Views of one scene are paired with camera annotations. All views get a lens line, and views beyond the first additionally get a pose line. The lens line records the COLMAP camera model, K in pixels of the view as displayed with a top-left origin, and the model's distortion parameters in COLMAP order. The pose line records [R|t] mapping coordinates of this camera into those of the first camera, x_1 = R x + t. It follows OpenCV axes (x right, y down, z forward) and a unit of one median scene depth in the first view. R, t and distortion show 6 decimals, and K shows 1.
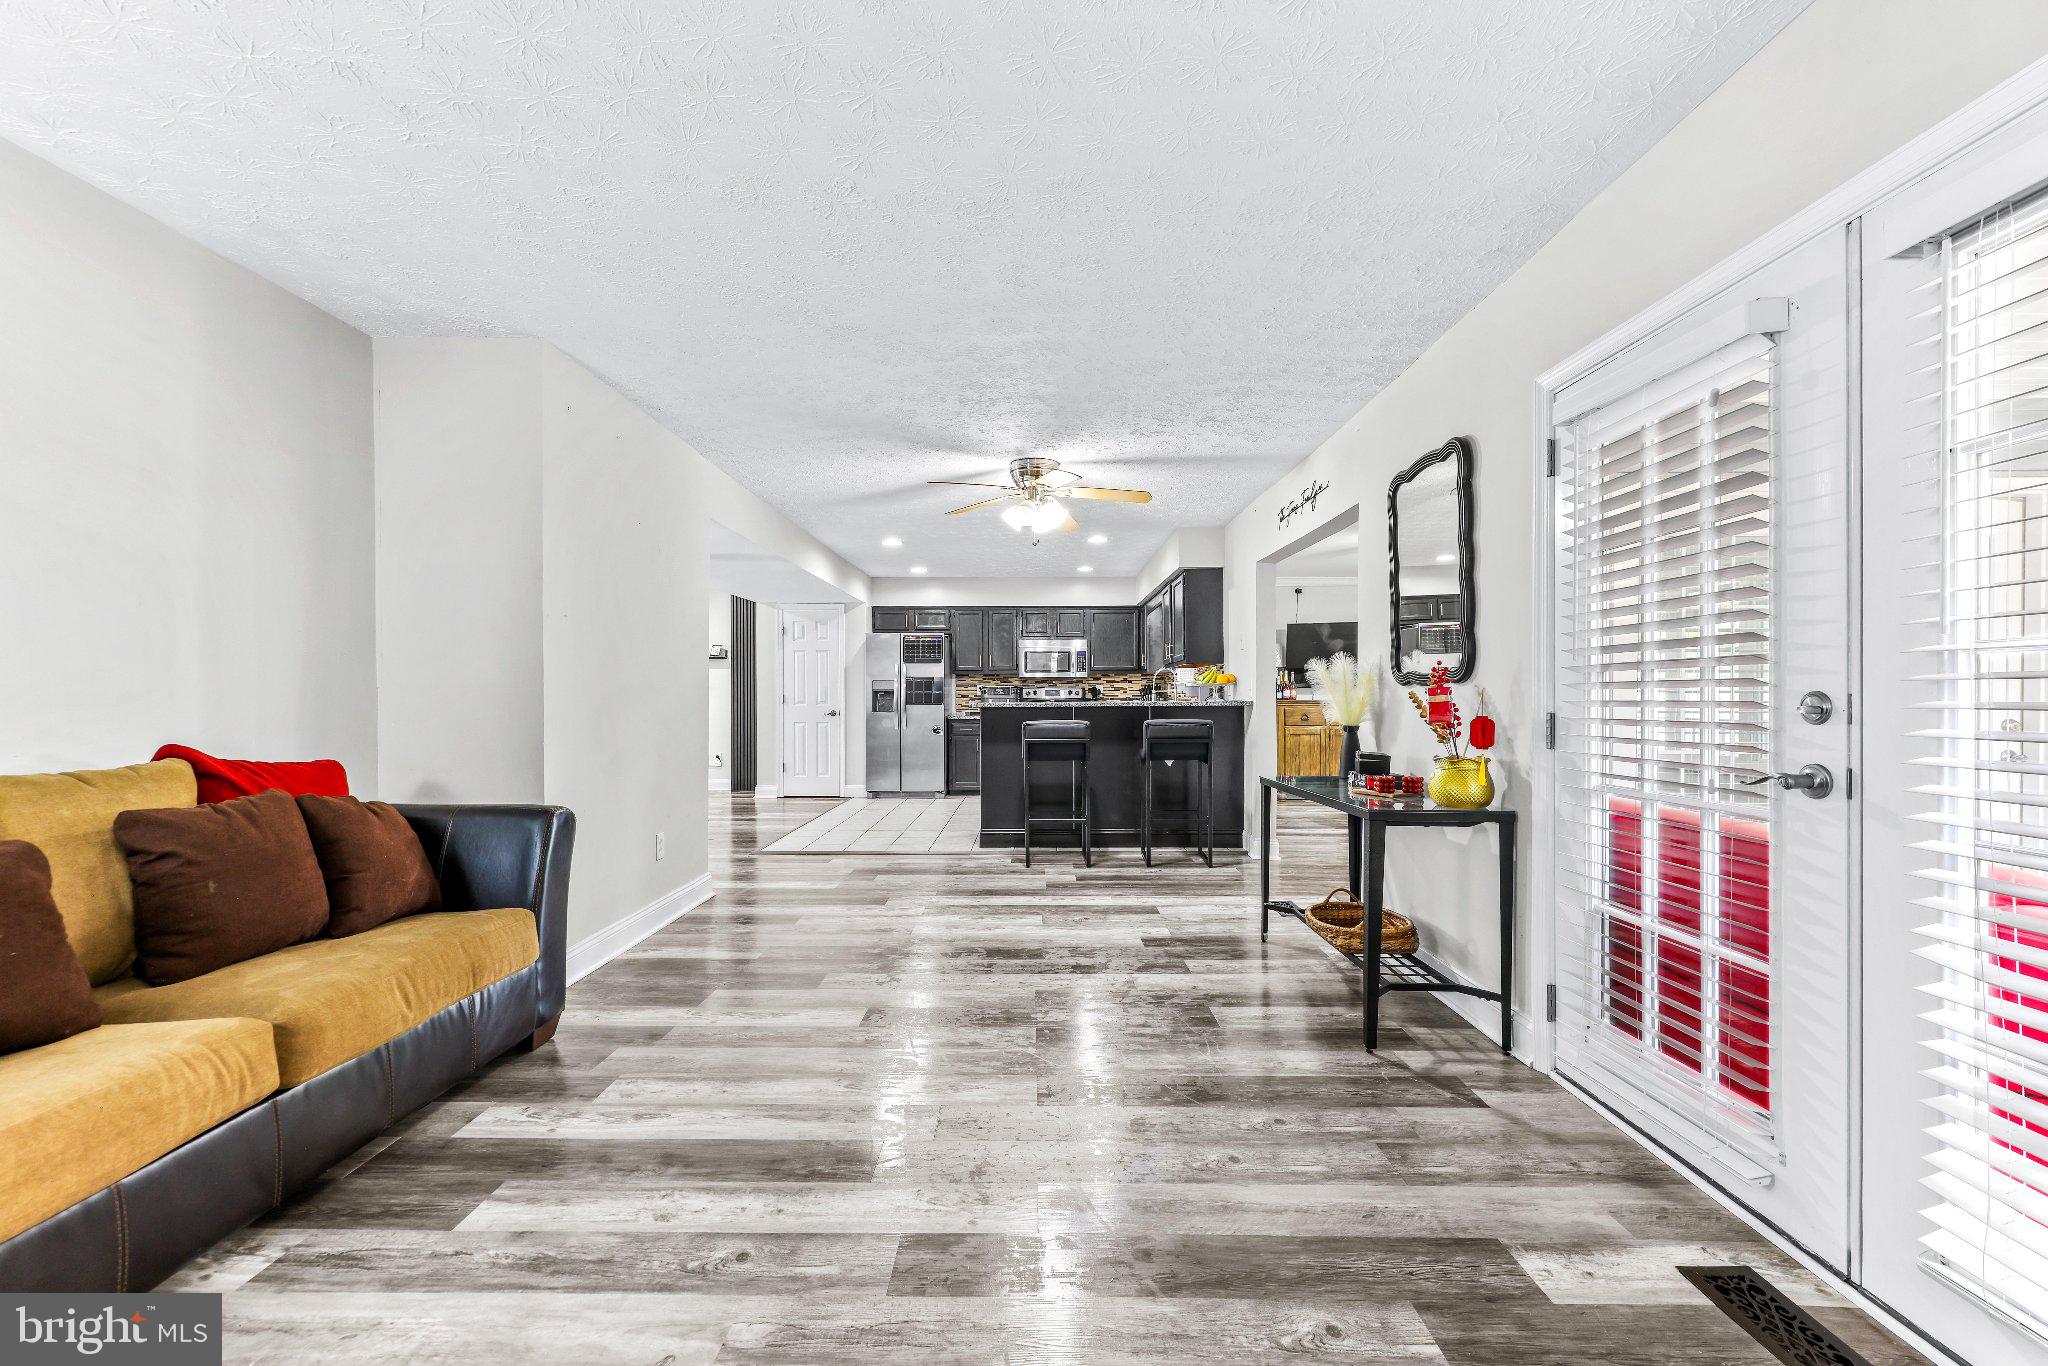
lens RADIAL K [[826.1, 0, 1019.7], [0, 826.1, 690.2], [0, 0, 1]] dist [0.000405, -0.000022]
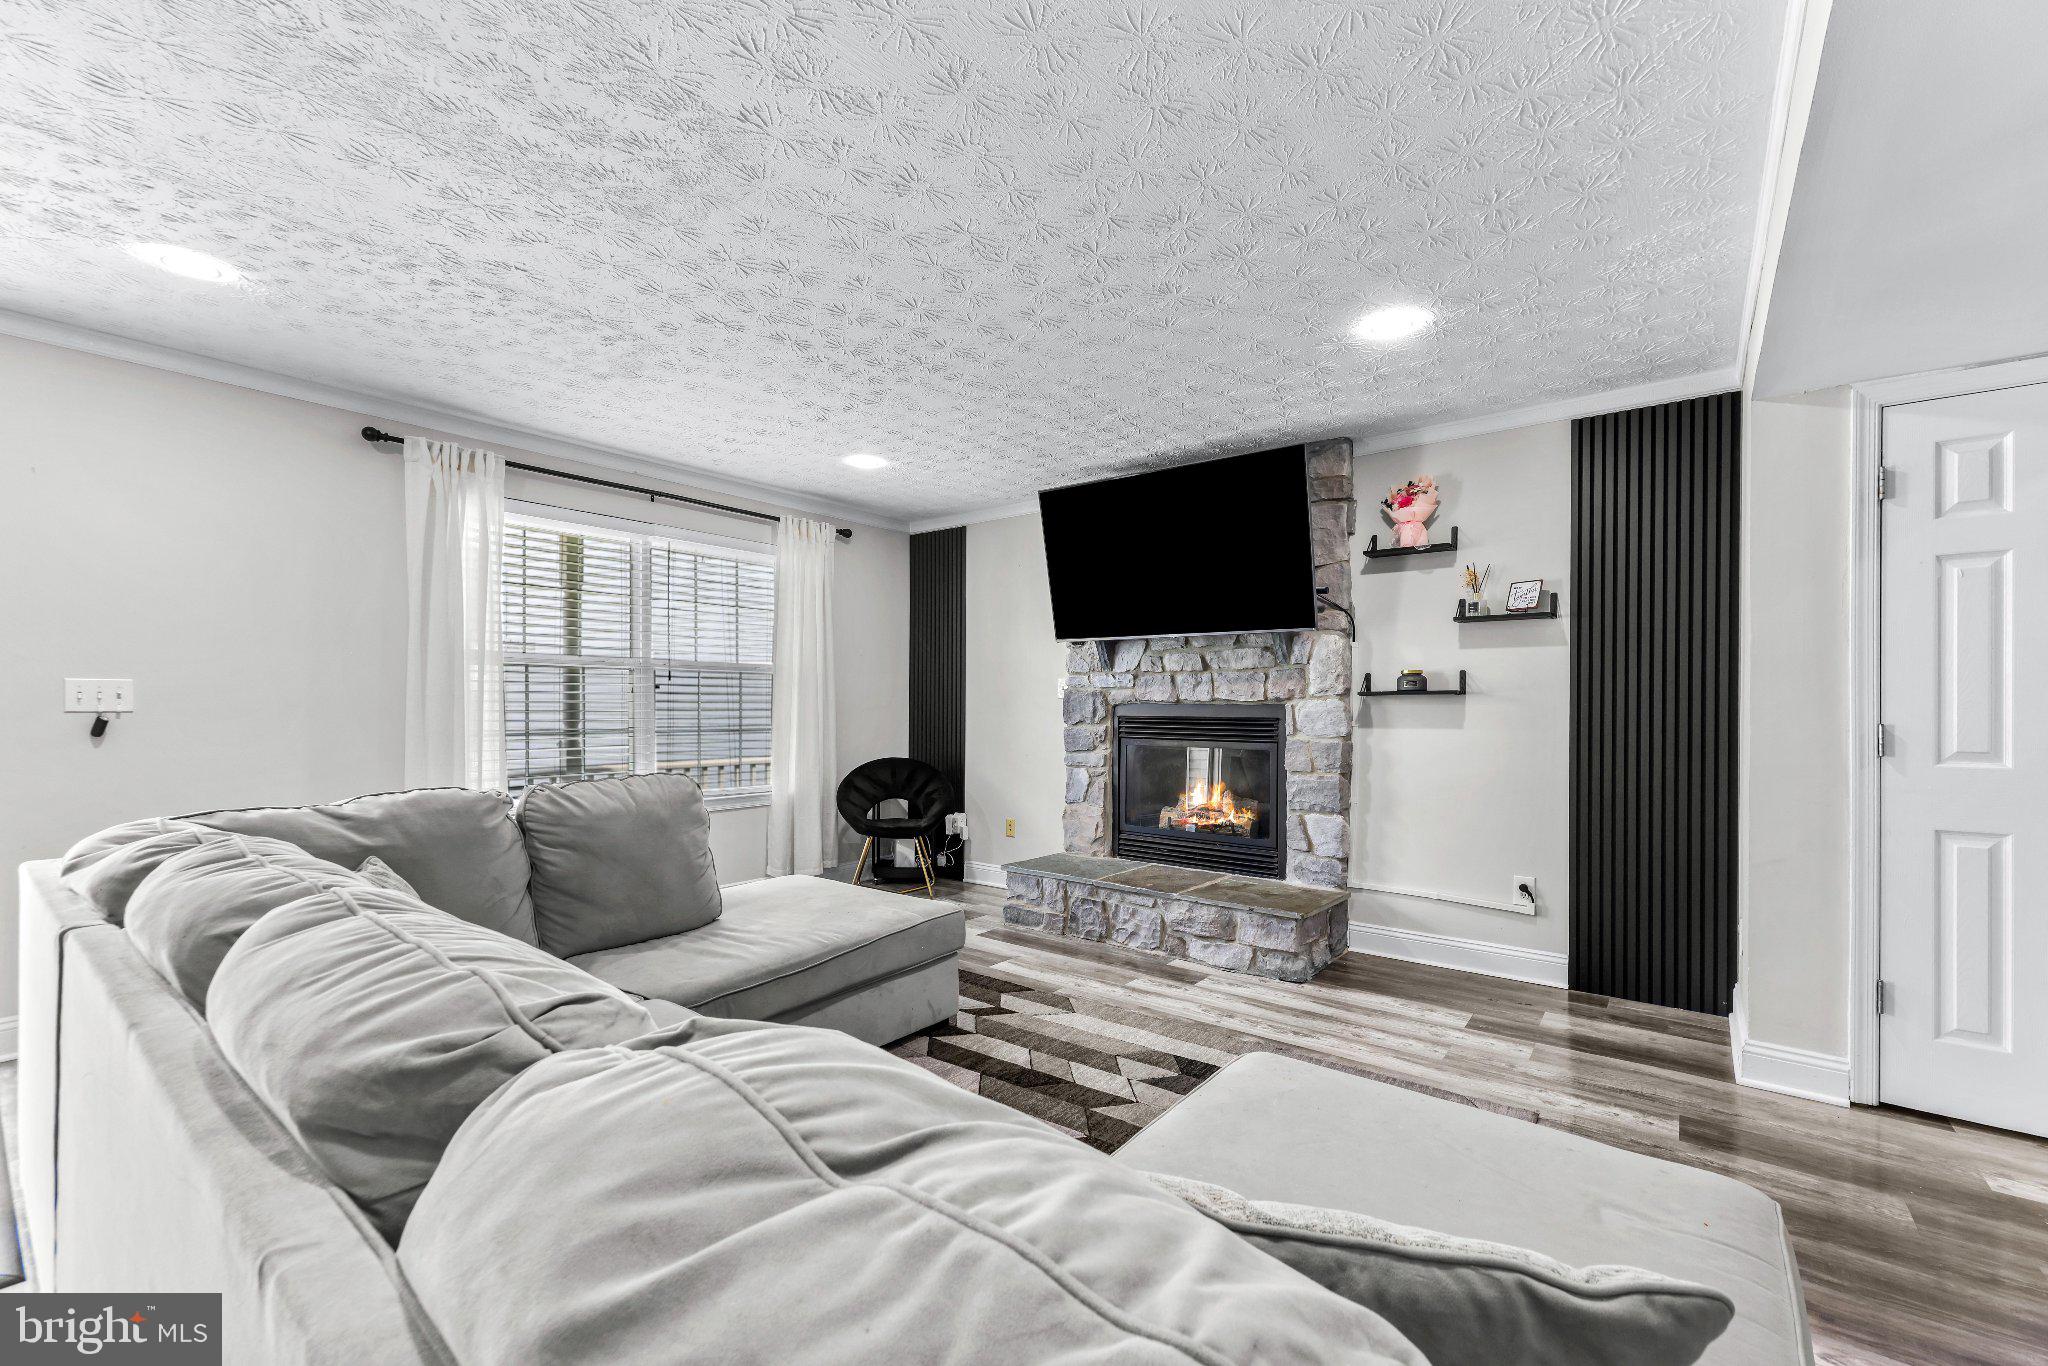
lens RADIAL K [[847.2, 0, 1021.3], [0, 847.2, 705.6], [0, 0, 1]] dist [0.002491, 0.000386]
pose [[0.795835, 0.004114, -0.605499, -0.349437], [-0.000437, 0.999981, 0.006219, -0.002334], [0.605513, -0.004685, 0.795822, 0.627531]]
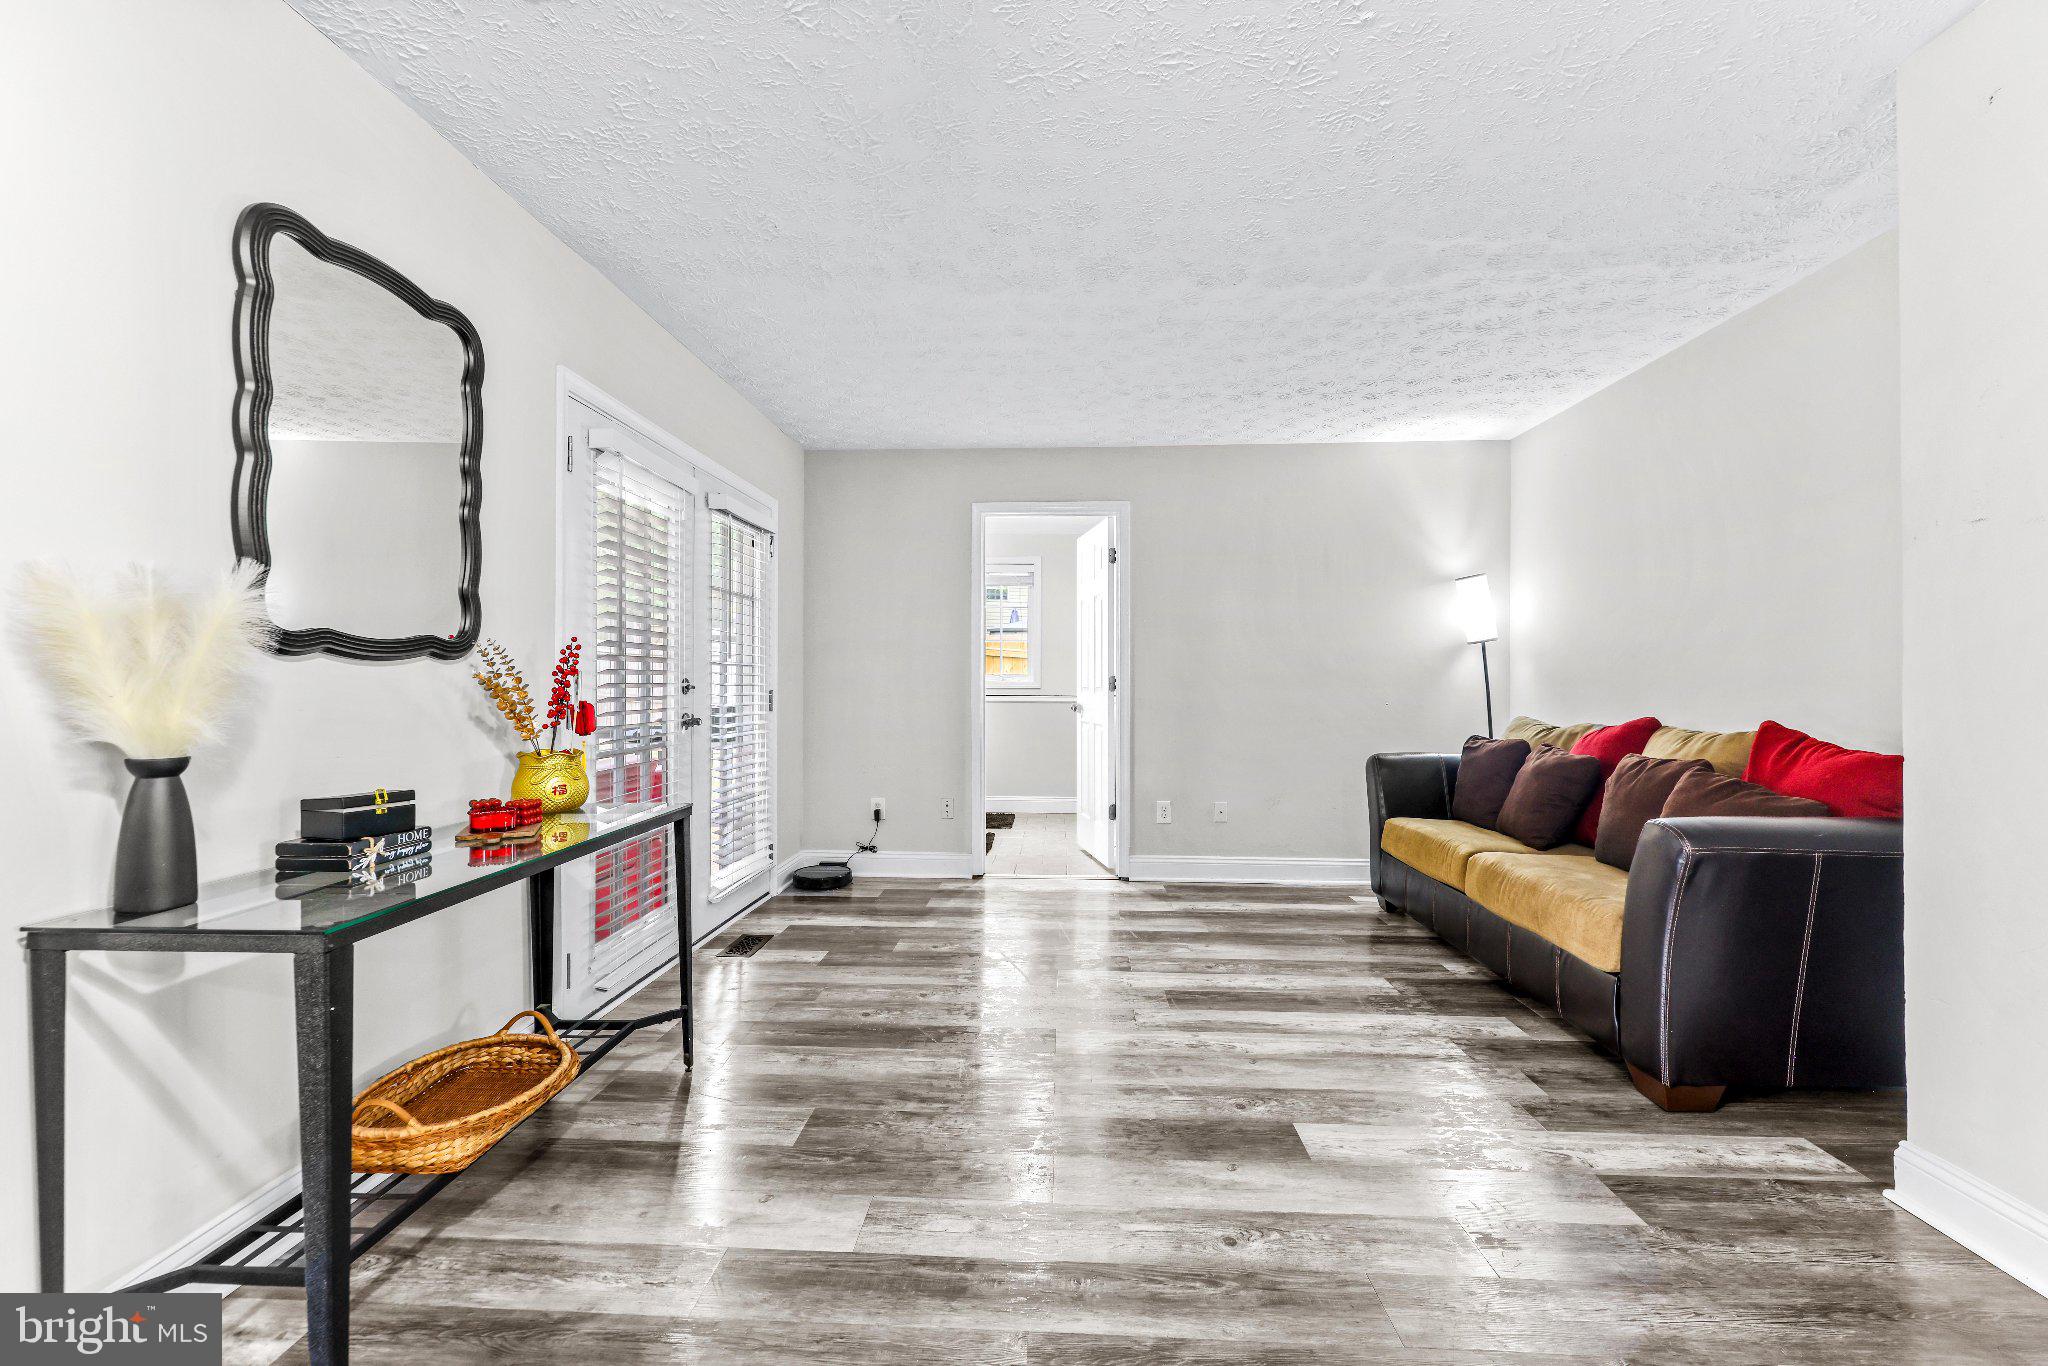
lens RADIAL K [[859.6, 0, 1015.5], [0, 859.6, 681.8], [0, 0, 1]] dist [0.006195, 0.000109]
pose [[-0.999009, -0.001077, 0.044487, 0.006240], [-0.001524, 0.999949, -0.010028, 0.005227], [-0.044474, -0.010086, -0.998960, 0.562521]]
